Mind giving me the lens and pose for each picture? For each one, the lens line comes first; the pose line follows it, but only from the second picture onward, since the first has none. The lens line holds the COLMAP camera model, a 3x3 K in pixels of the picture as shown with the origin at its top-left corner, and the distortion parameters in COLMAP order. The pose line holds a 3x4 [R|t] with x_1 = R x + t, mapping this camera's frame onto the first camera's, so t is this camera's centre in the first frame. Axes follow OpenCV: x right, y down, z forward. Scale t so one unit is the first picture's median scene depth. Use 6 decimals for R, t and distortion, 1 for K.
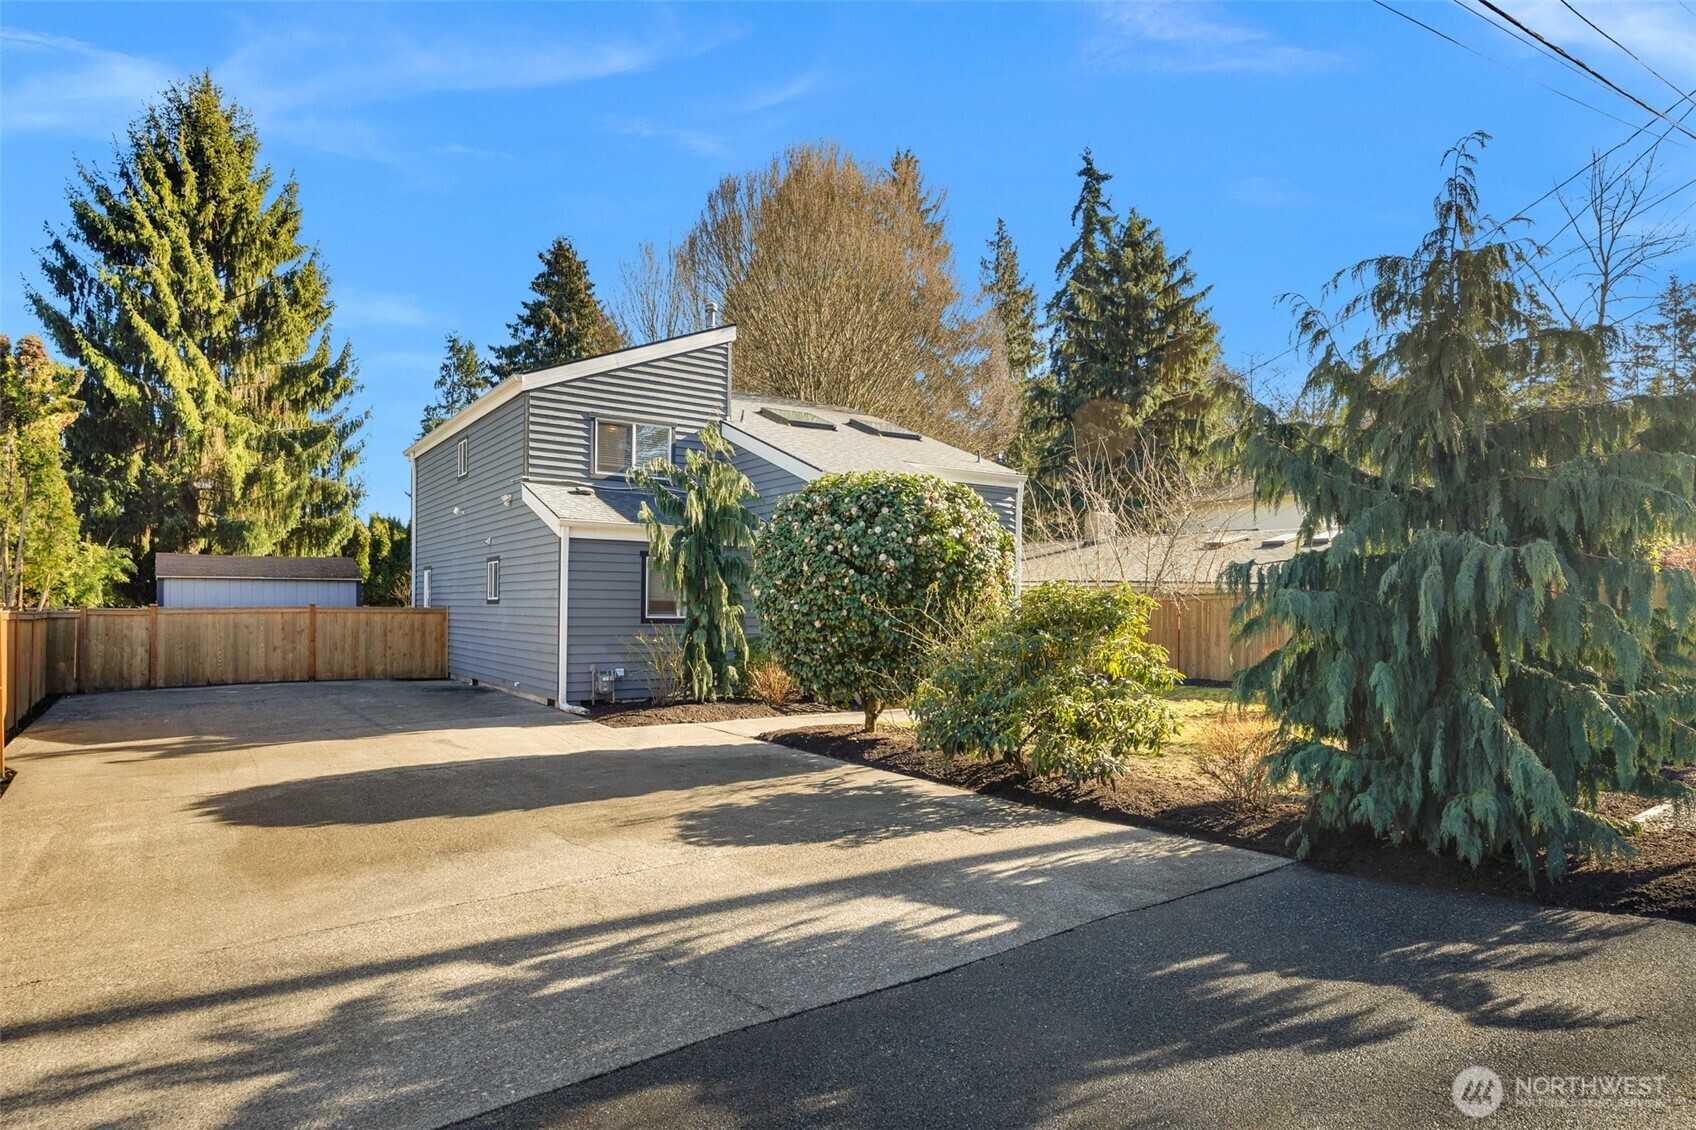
lens RADIAL K [[939.7, 0, 850.8], [0, 939.7, 591.6], [0, 0, 1]] dist [-0.005240, 0.000294]
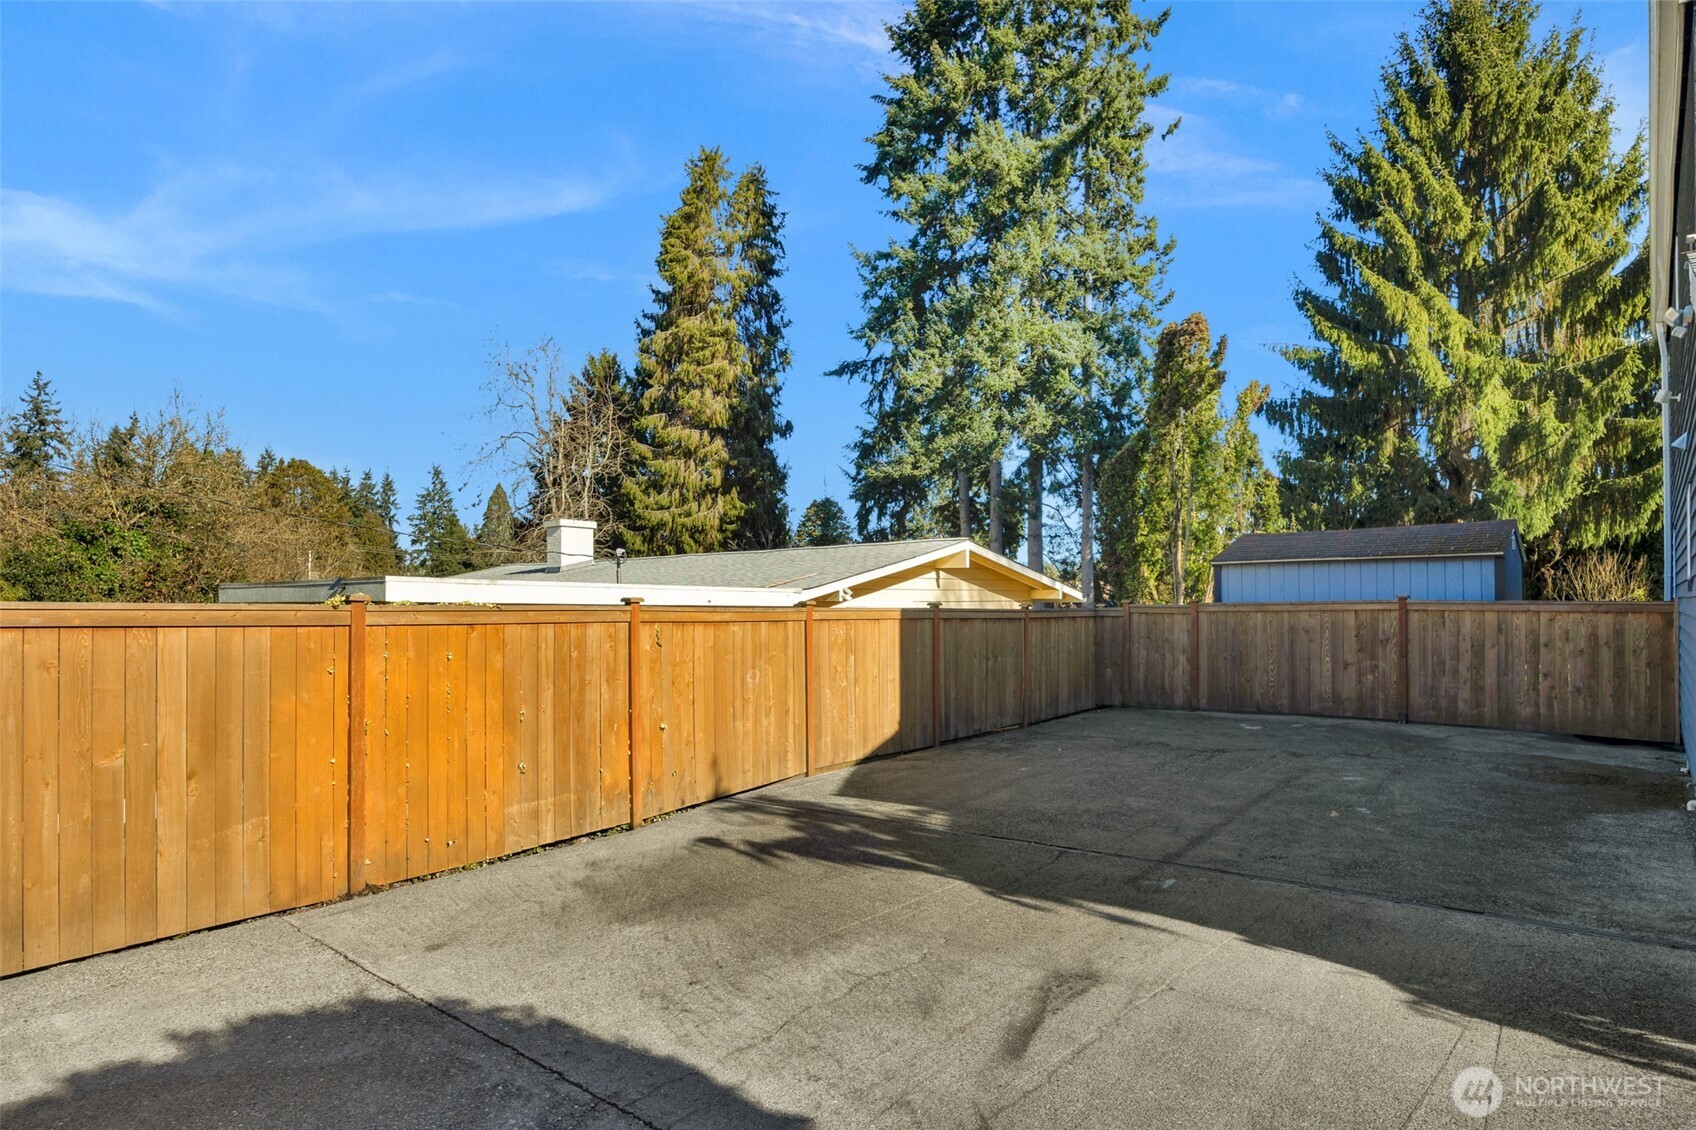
lens RADIAL K [[939.7, 0, 850.8], [0, 939.7, 591.6], [0, 0, 1]] dist [-0.005240, 0.000294]
pose [[0.251221, -0.017726, -0.967767, -0.039649], [0.019814, 0.999717, -0.013168, 0.006483], [0.967727, -0.015867, 0.251501, 0.296859]]
